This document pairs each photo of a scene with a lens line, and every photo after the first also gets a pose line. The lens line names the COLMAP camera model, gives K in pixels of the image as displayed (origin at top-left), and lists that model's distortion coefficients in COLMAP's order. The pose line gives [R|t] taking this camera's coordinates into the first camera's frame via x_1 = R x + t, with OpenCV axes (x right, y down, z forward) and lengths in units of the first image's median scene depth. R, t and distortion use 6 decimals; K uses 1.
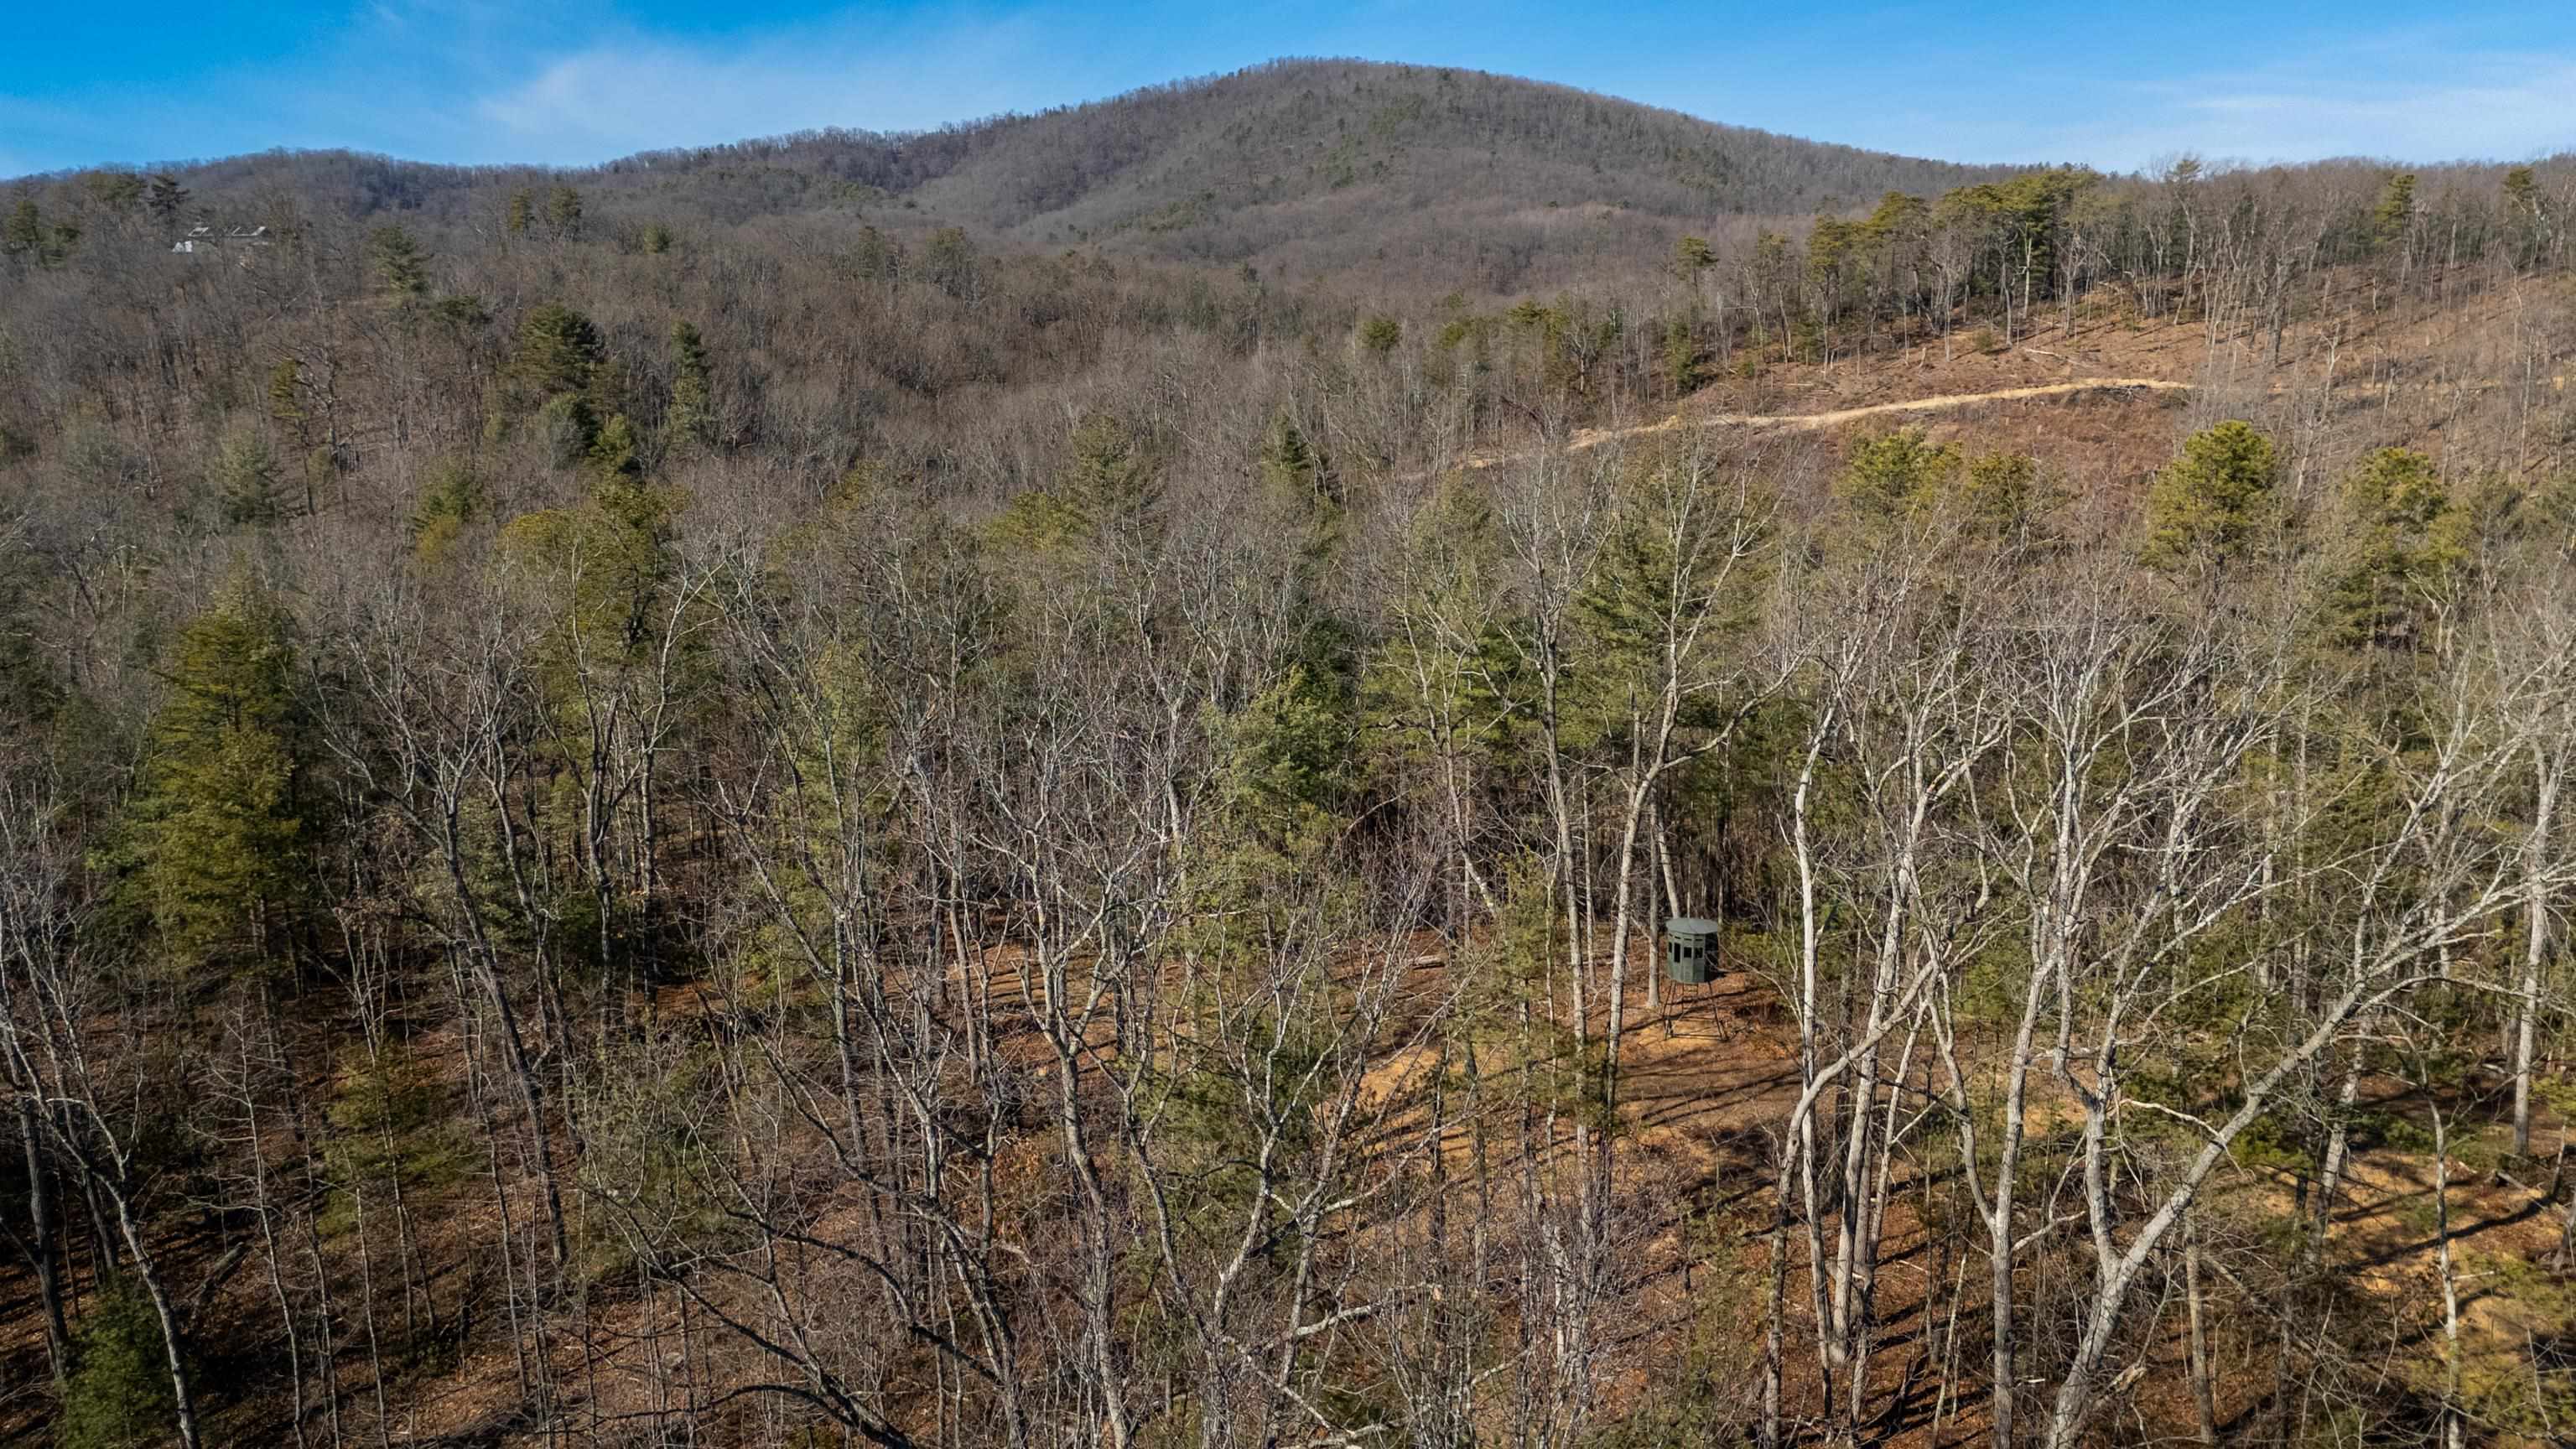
lens RADIAL K [[1899.0, 0, 1292.6], [0, 1899.0, 732.5], [0, 0, 1]] dist [0.071655, -0.060390]
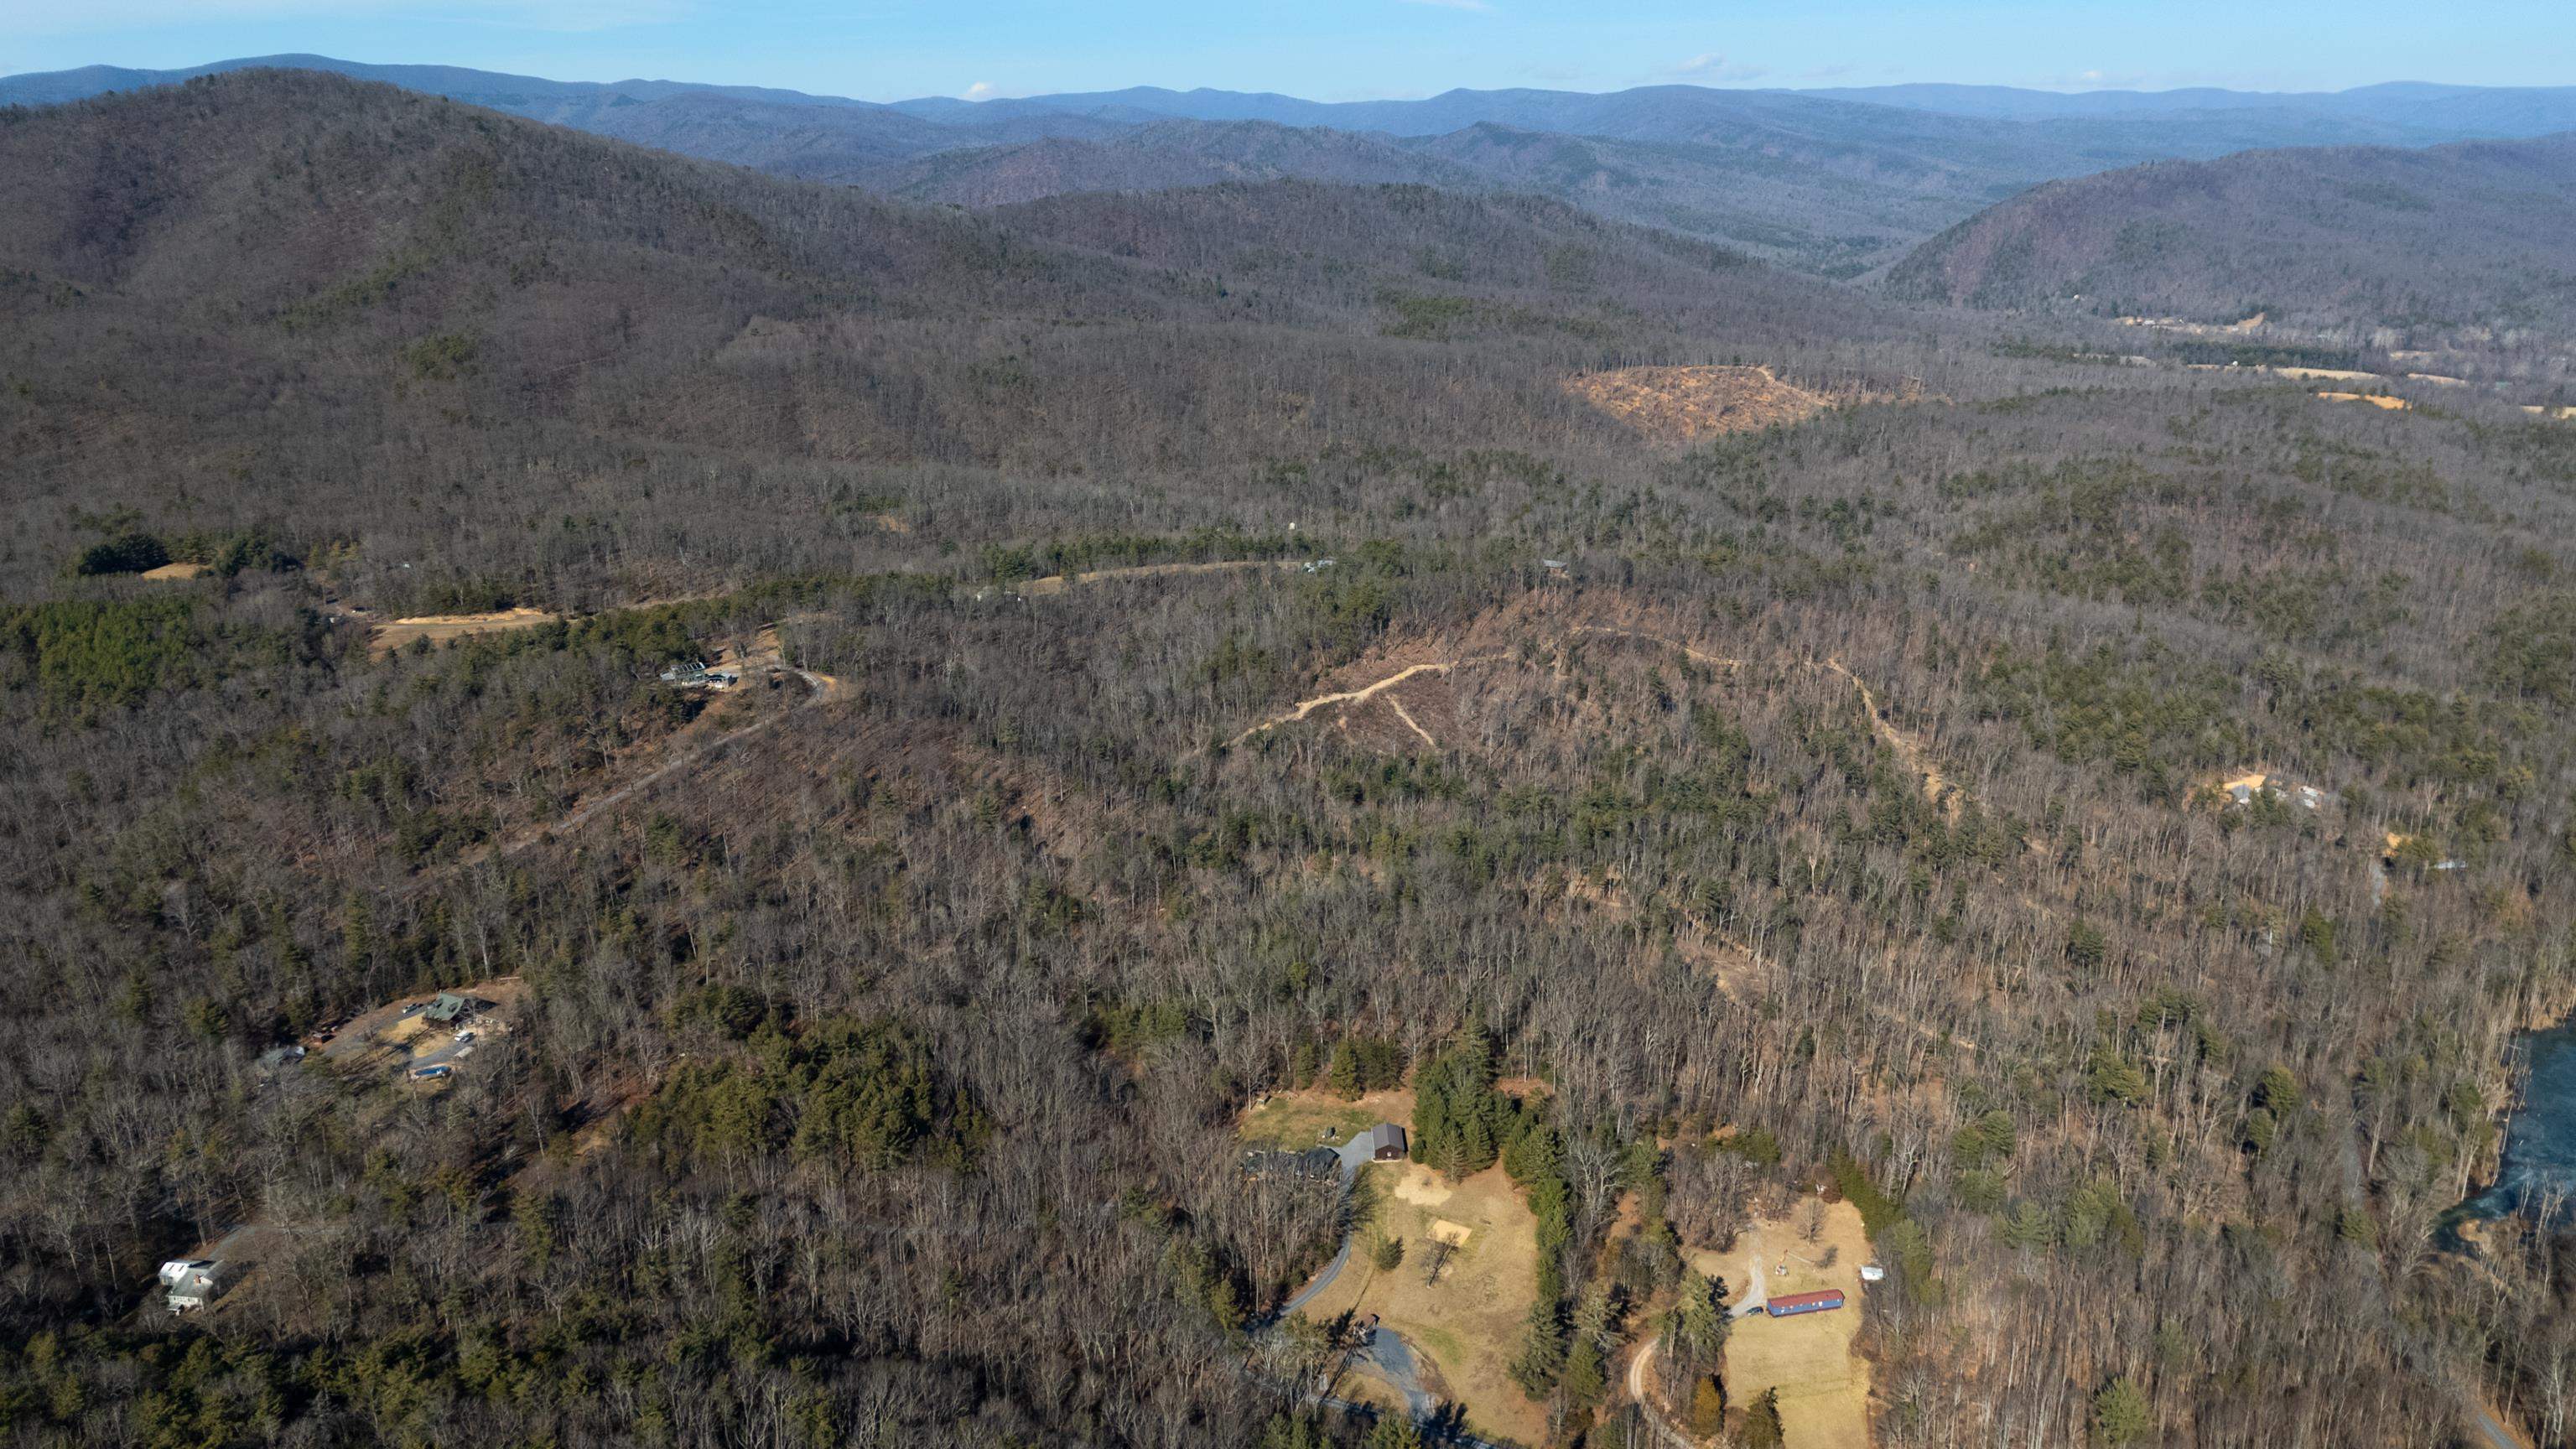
lens RADIAL K [[1899.0, 0, 1286.6], [0, 1899.0, 730.1], [0, 0, 1]] dist [0.071655, -0.060390]
pose [[0.784112, -0.177404, 0.594723, -1.550226], [0.108358, 0.982689, 0.150270, -0.516732], [-0.611086, -0.053385, 0.789762, -1.352155]]
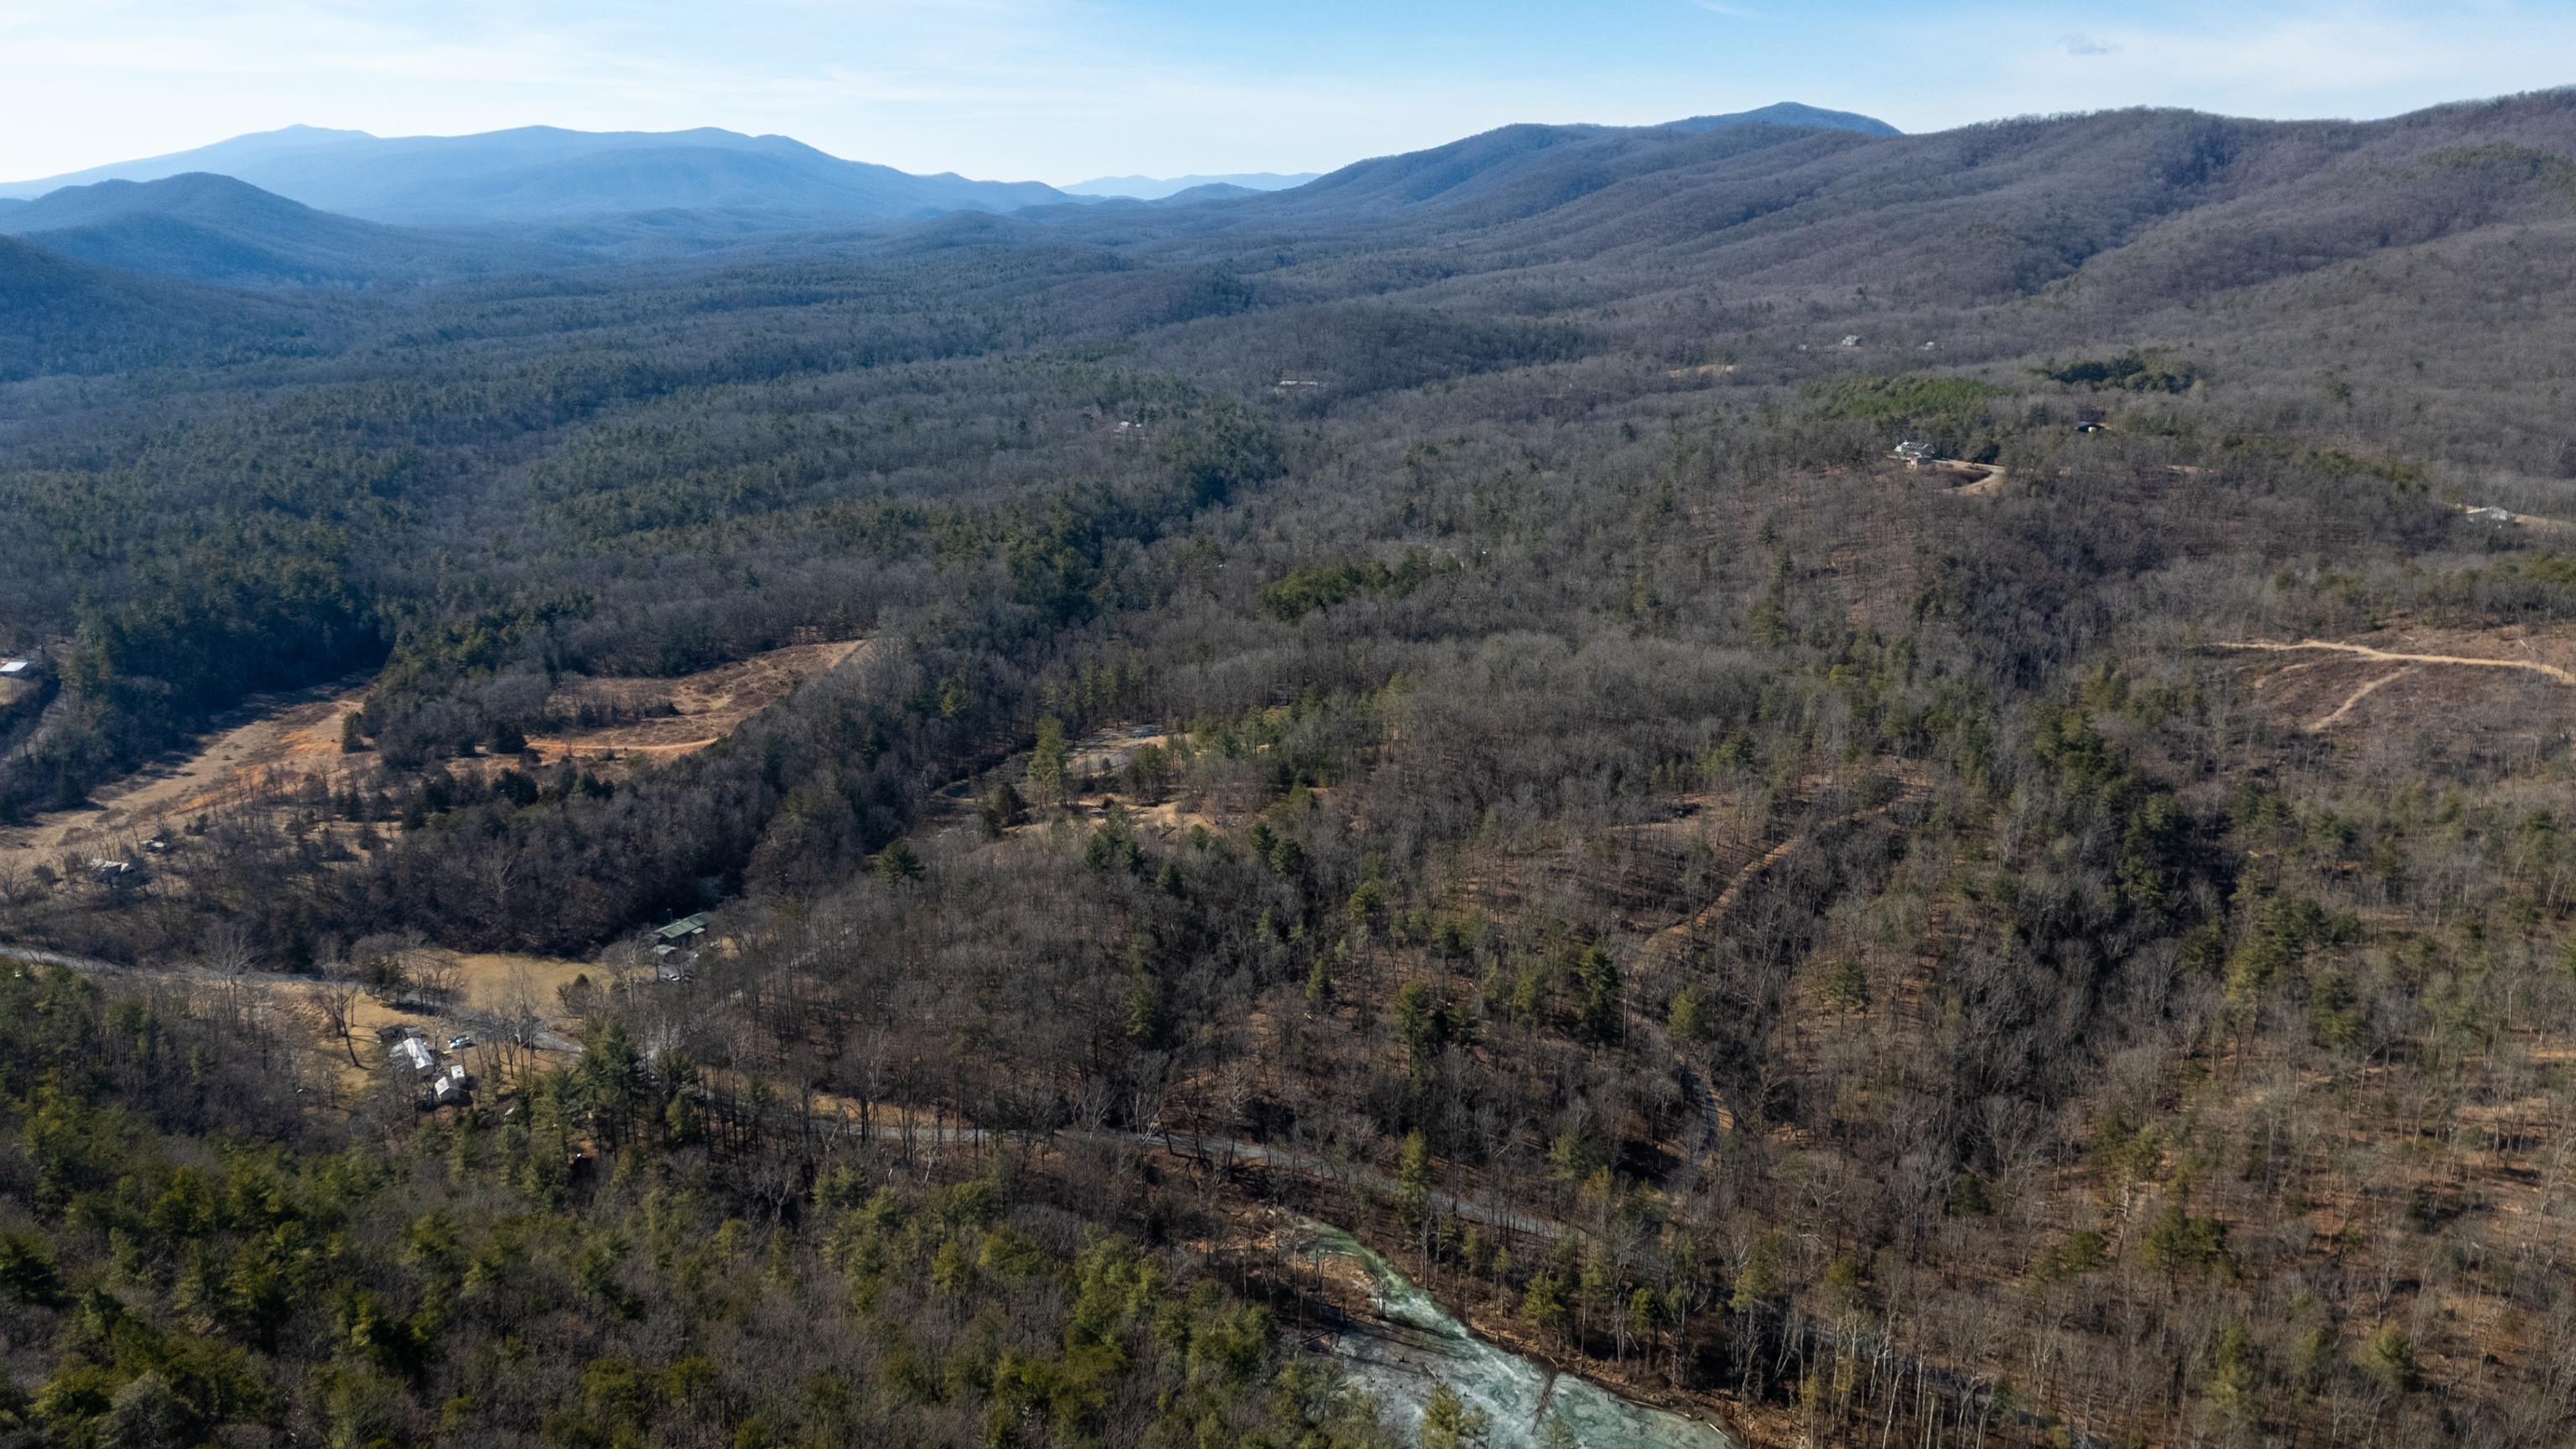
lens RADIAL K [[1899.0, 0, 1274.3], [0, 1899.0, 709.1], [0, 0, 1]] dist [0.071655, -0.060390]
pose [[0.610448, 0.219621, -0.760999, 1.108348], [-0.143162, 0.975559, 0.166703, -0.255850], [0.779011, 0.007183, 0.626970, -1.475318]]
